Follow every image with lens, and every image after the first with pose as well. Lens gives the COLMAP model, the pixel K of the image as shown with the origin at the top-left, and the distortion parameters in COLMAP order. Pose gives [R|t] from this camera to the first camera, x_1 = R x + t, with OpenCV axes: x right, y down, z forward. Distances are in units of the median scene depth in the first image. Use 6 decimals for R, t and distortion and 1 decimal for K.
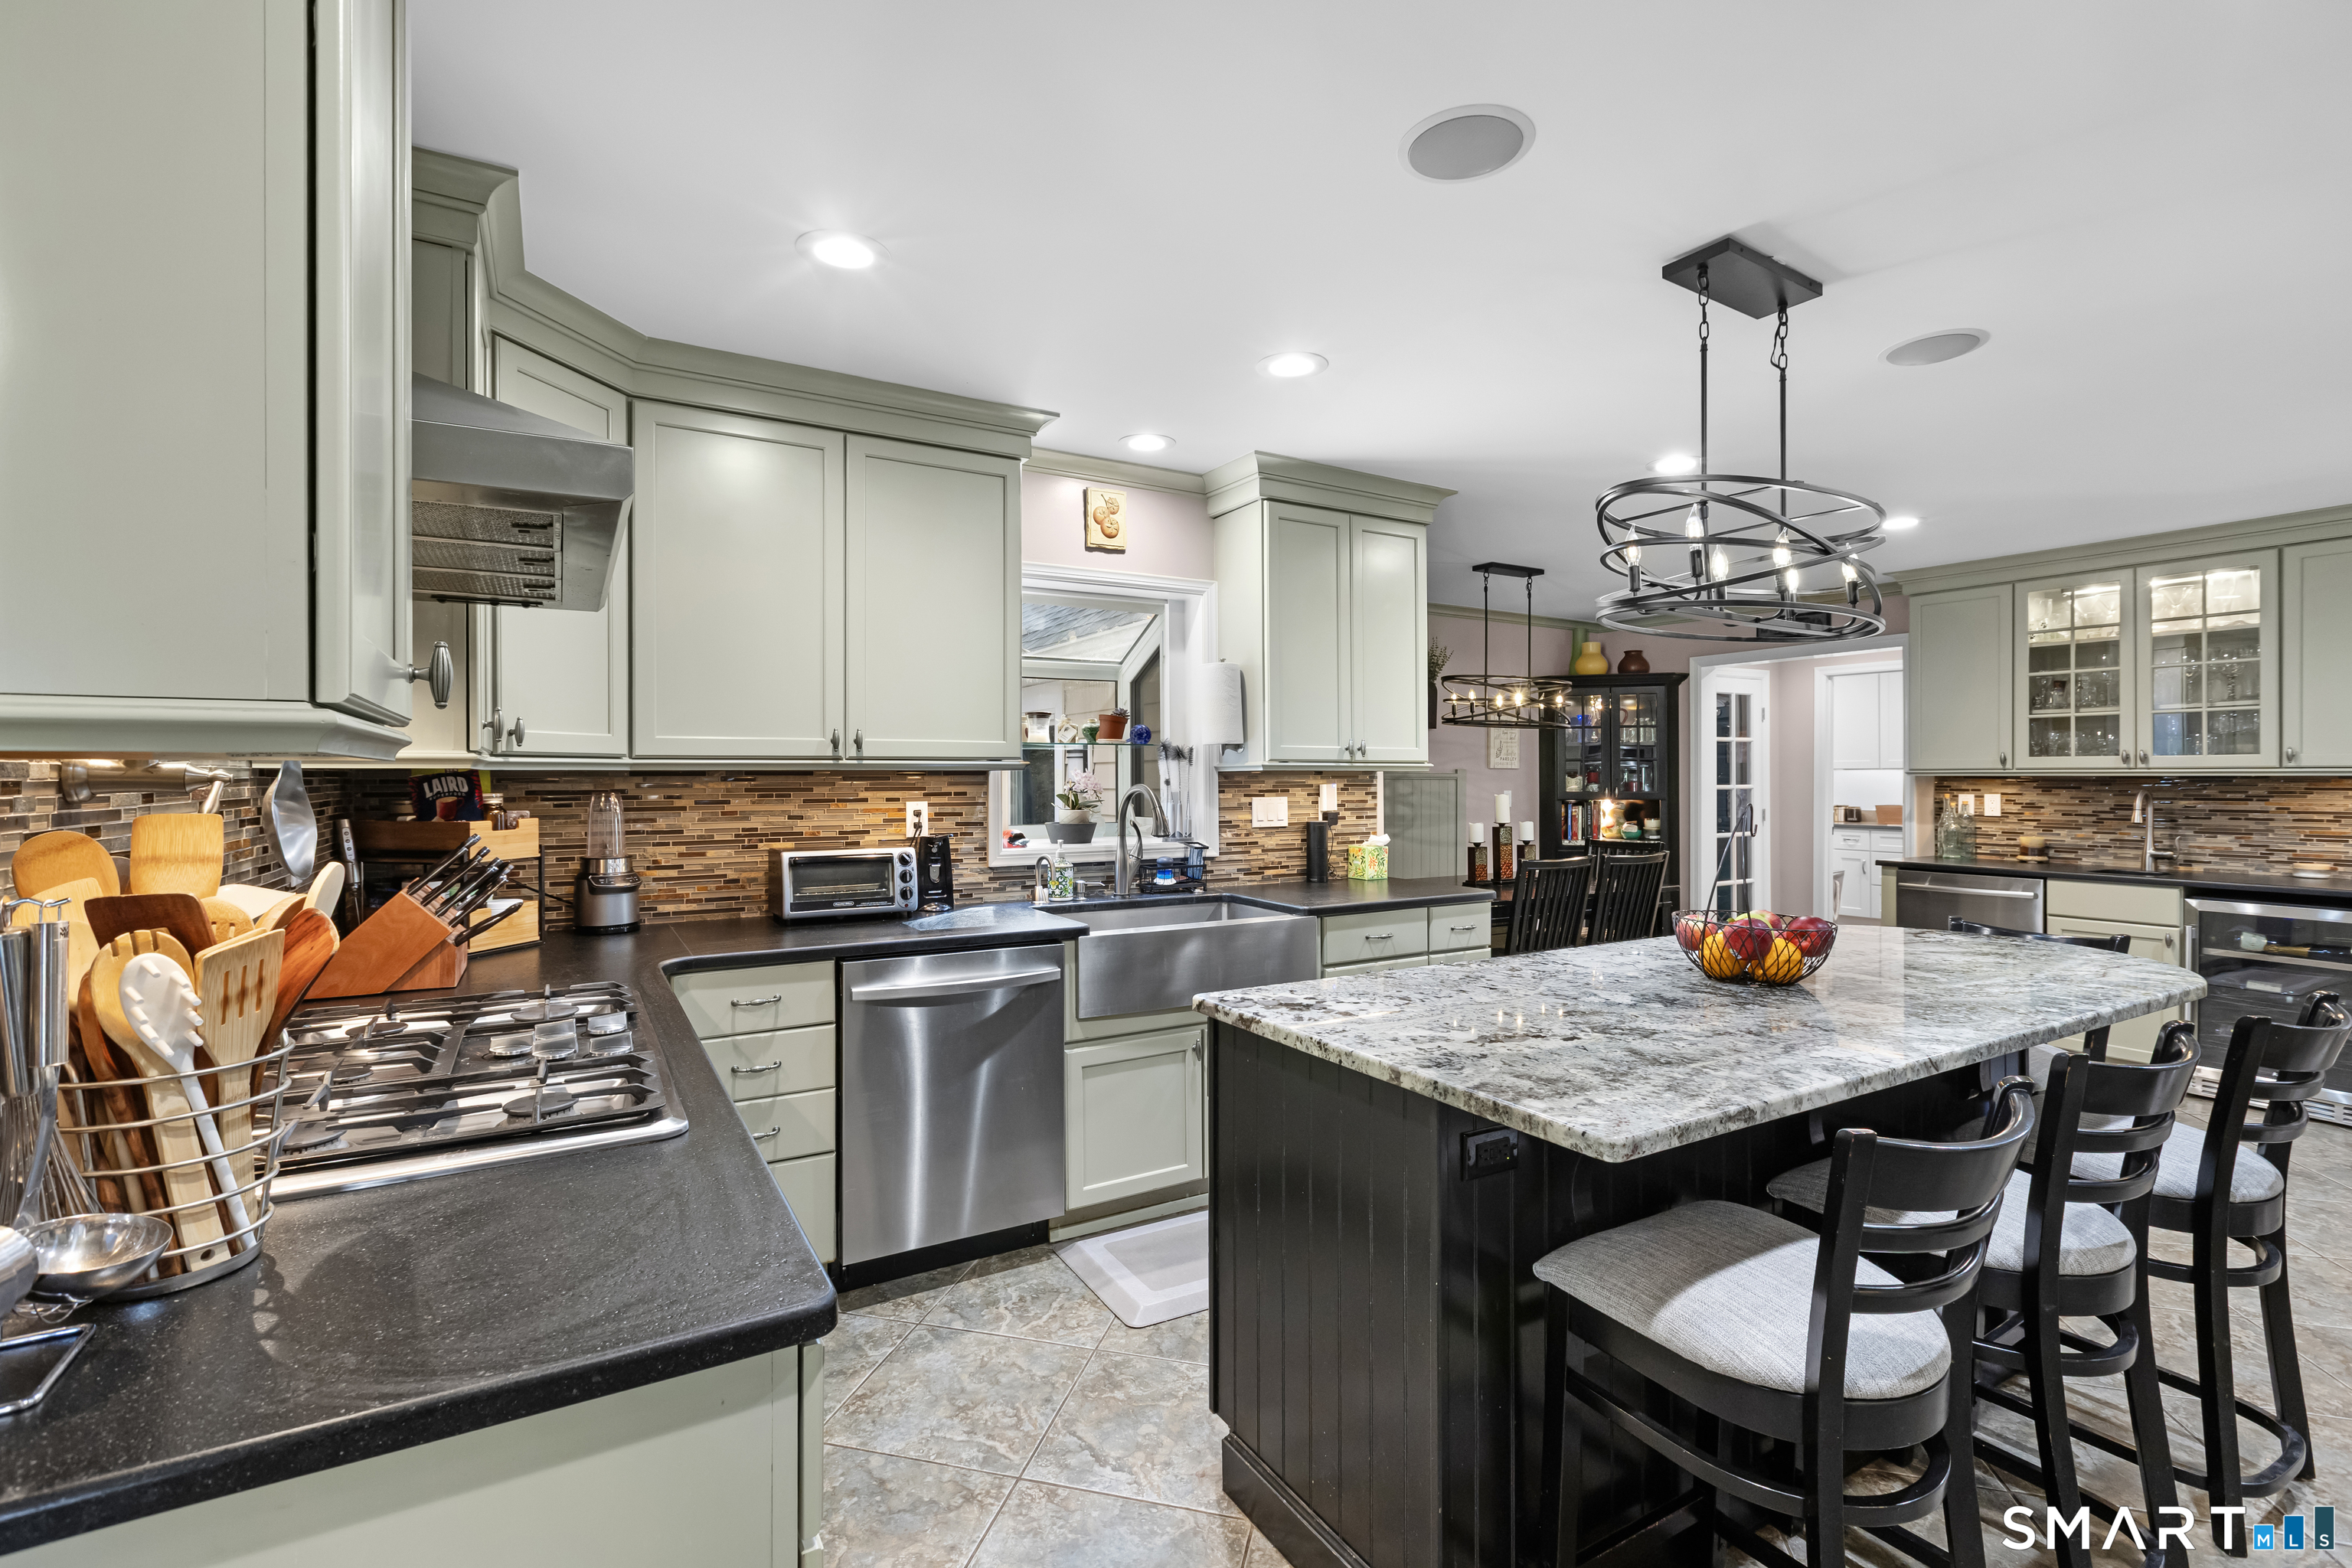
lens RADIAL K [[1056.4, 0, 1175.7], [0, 1056.4, 775.8], [0, 0, 1]] dist [0.000319, 0.000076]
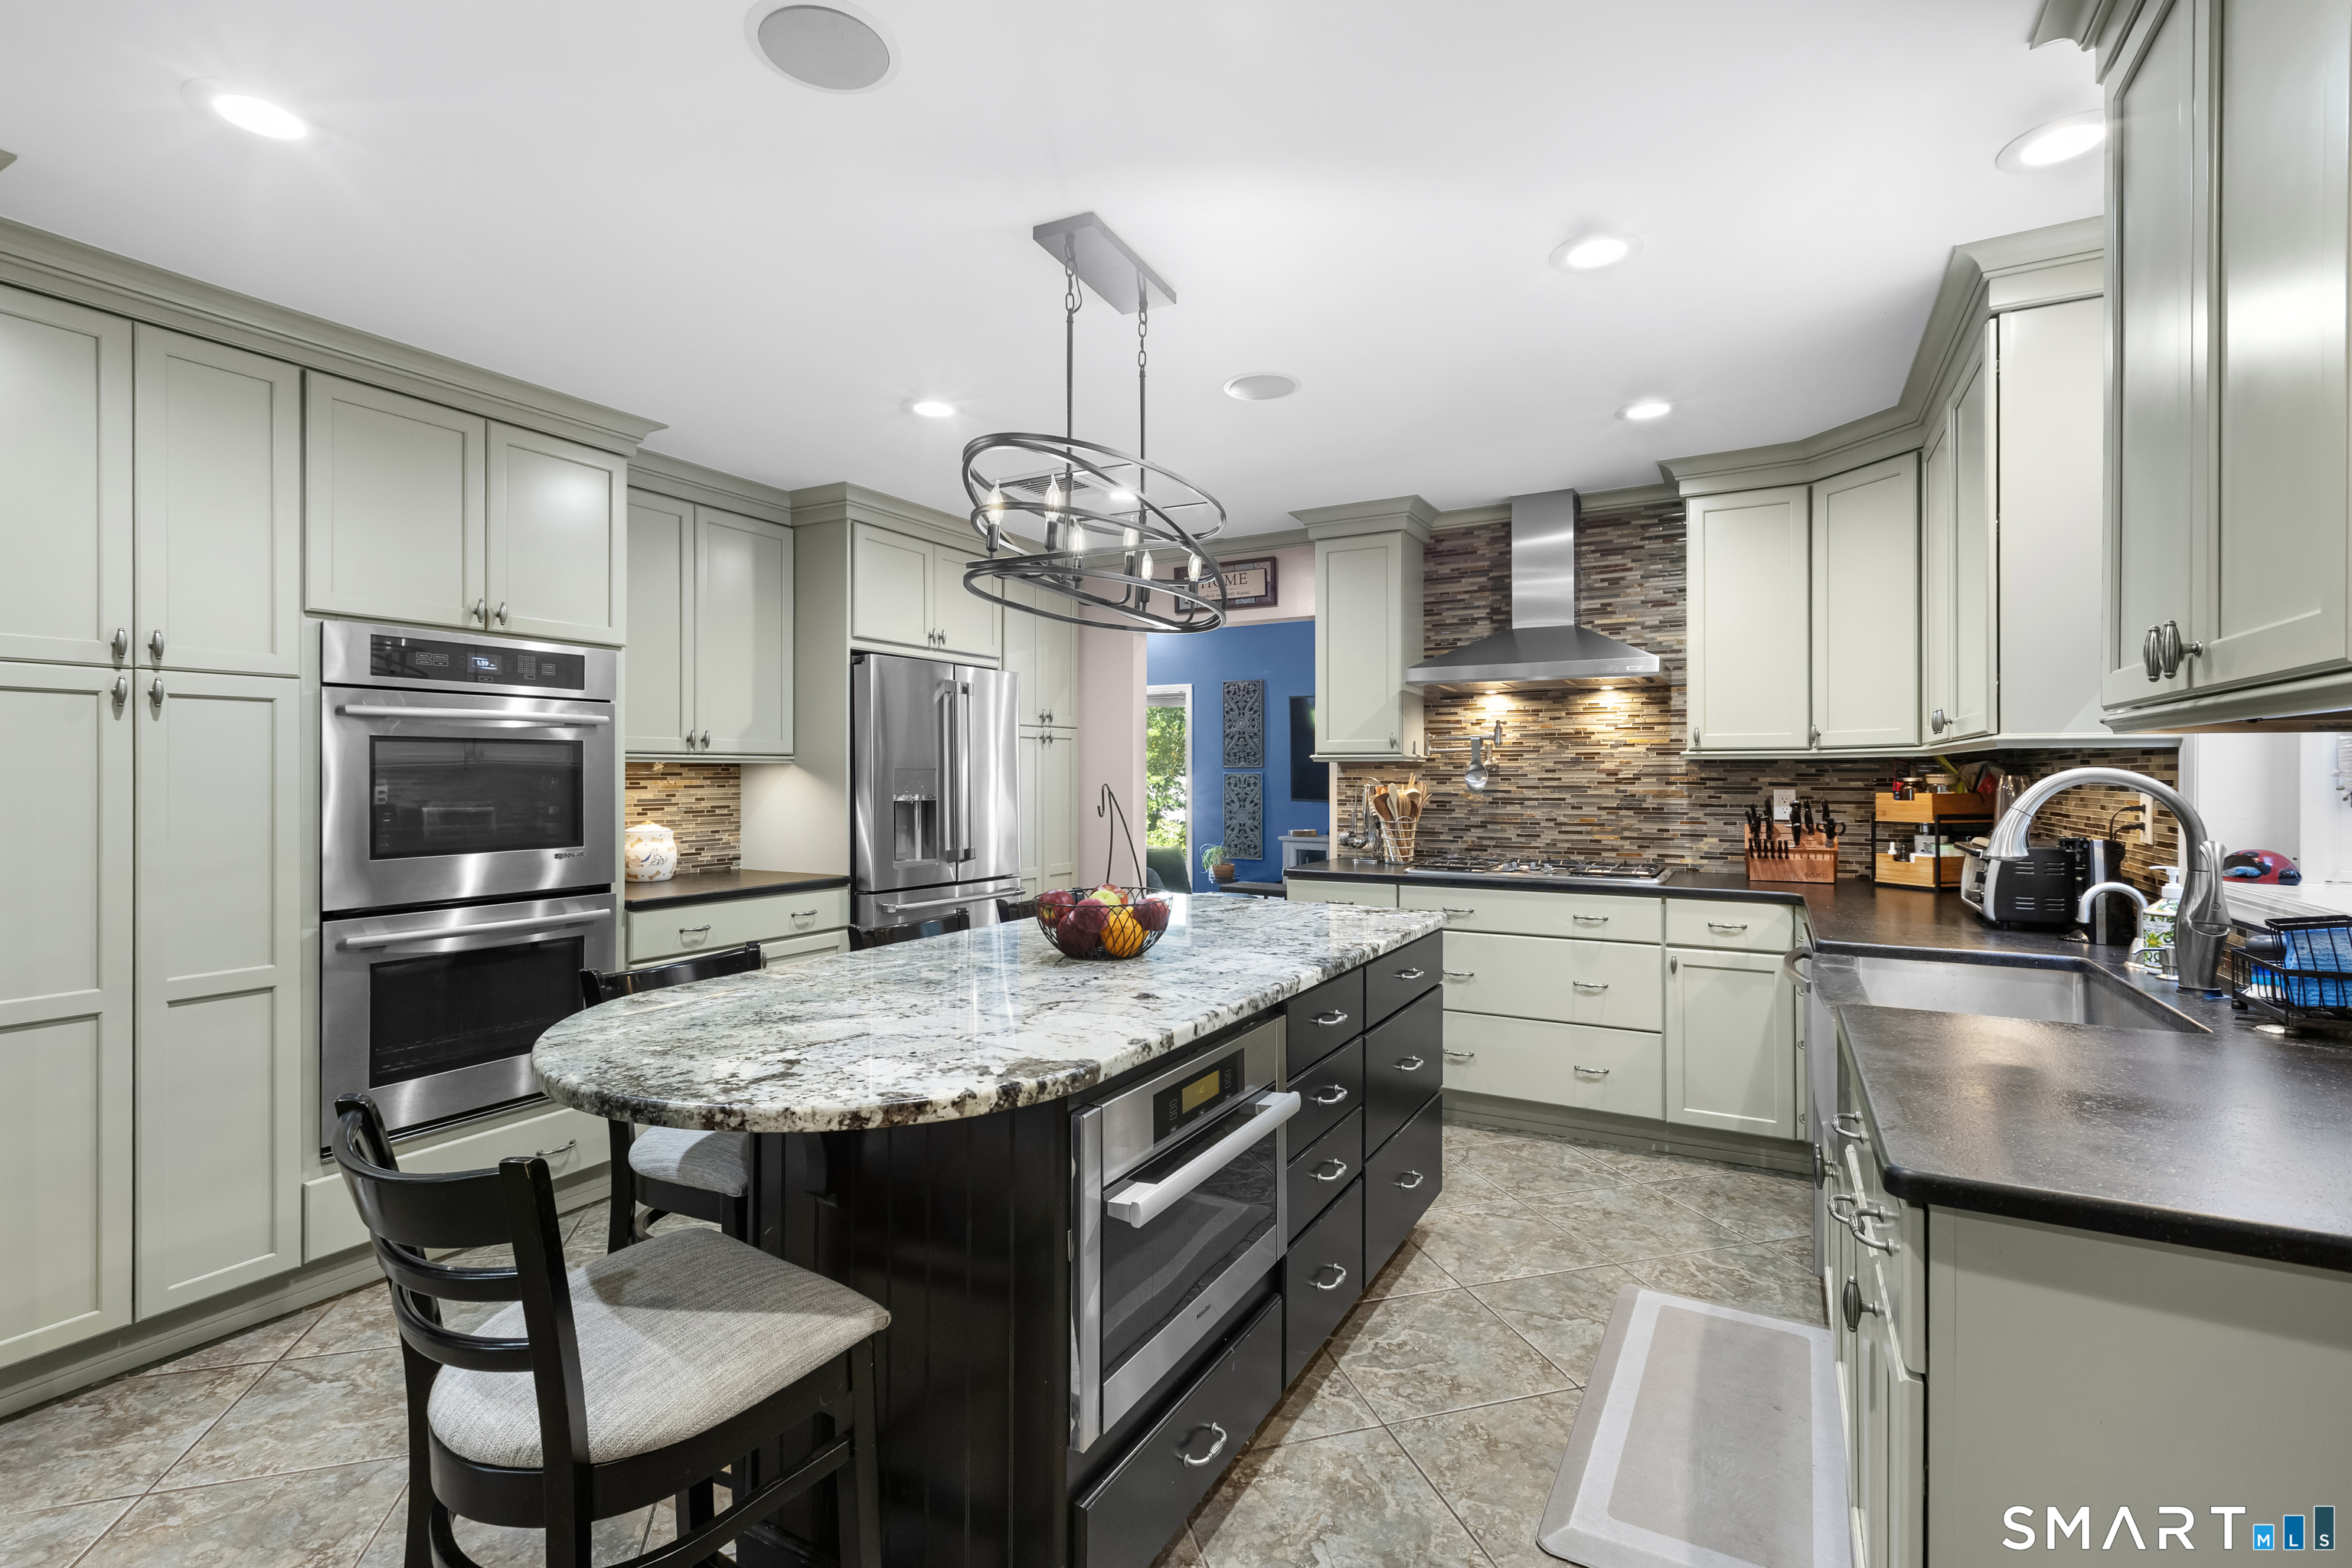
lens RADIAL K [[1056.4, 0, 1177.0], [0, 1056.4, 776.3], [0, 0, 1]] dist [0.000319, 0.000076]
pose [[-0.863051, 0.002888, -0.505108, 0.923682], [0.000900, 0.999991, 0.004180, 0.010693], [0.505116, 0.003153, -0.863046, 1.771943]]
